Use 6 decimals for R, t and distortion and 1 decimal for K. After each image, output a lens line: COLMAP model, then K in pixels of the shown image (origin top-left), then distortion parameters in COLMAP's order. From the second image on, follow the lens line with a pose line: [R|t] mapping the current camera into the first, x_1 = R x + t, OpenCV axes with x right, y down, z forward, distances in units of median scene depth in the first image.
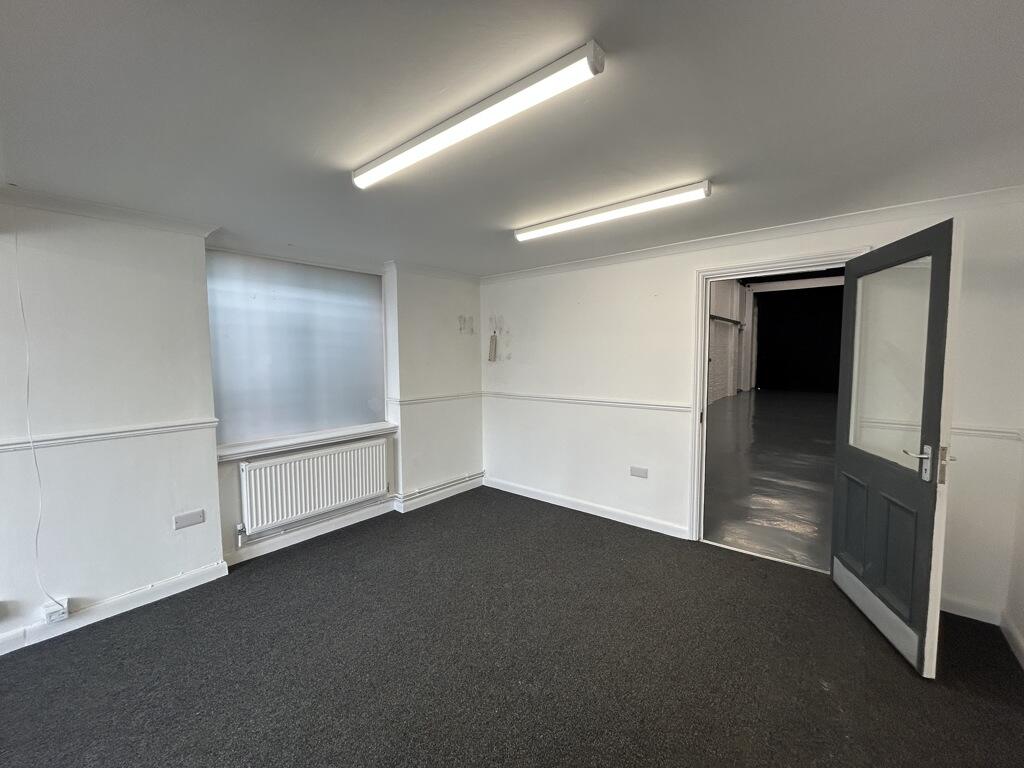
lens RADIAL K [[415.2, 0, 512.8], [0, 415.2, 381.6], [0, 0, 1]] dist [-0.004212, 0.000094]
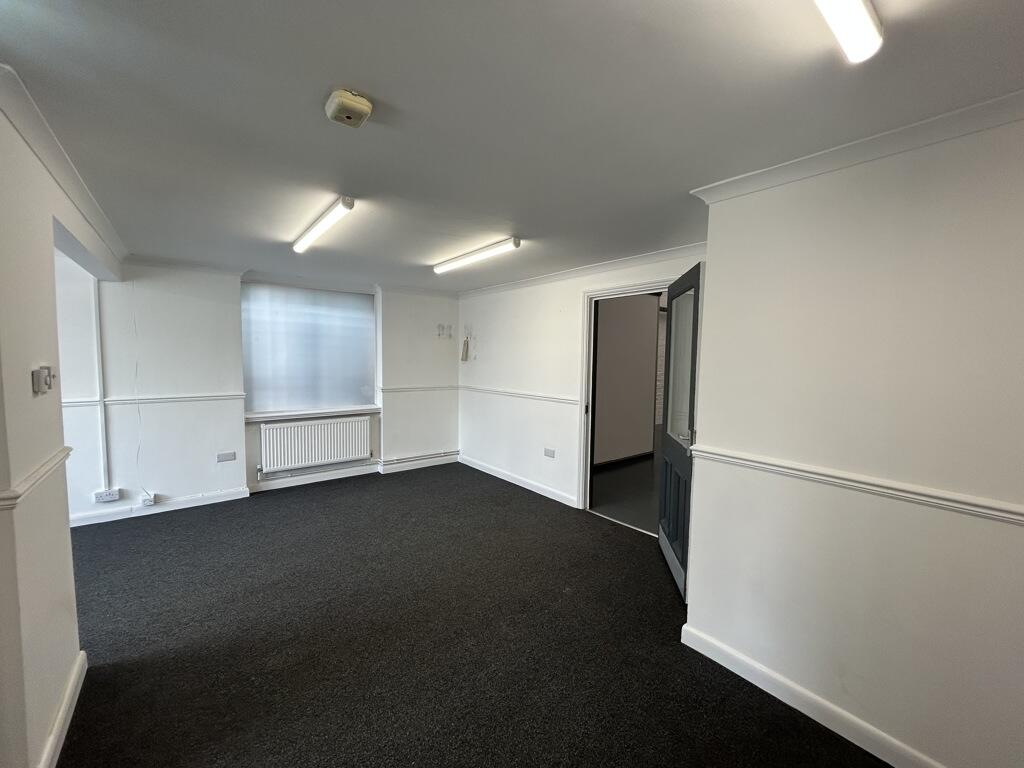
lens RADIAL K [[415.2, 0, 510.9], [0, 415.2, 380.4], [0, 0, 1]] dist [-0.004212, 0.000094]
pose [[0.978538, 0.033043, -0.203400, 0.440745], [-0.034396, 0.999403, -0.003121, 0.010582], [0.203175, 0.010050, 0.979091, -0.238330]]
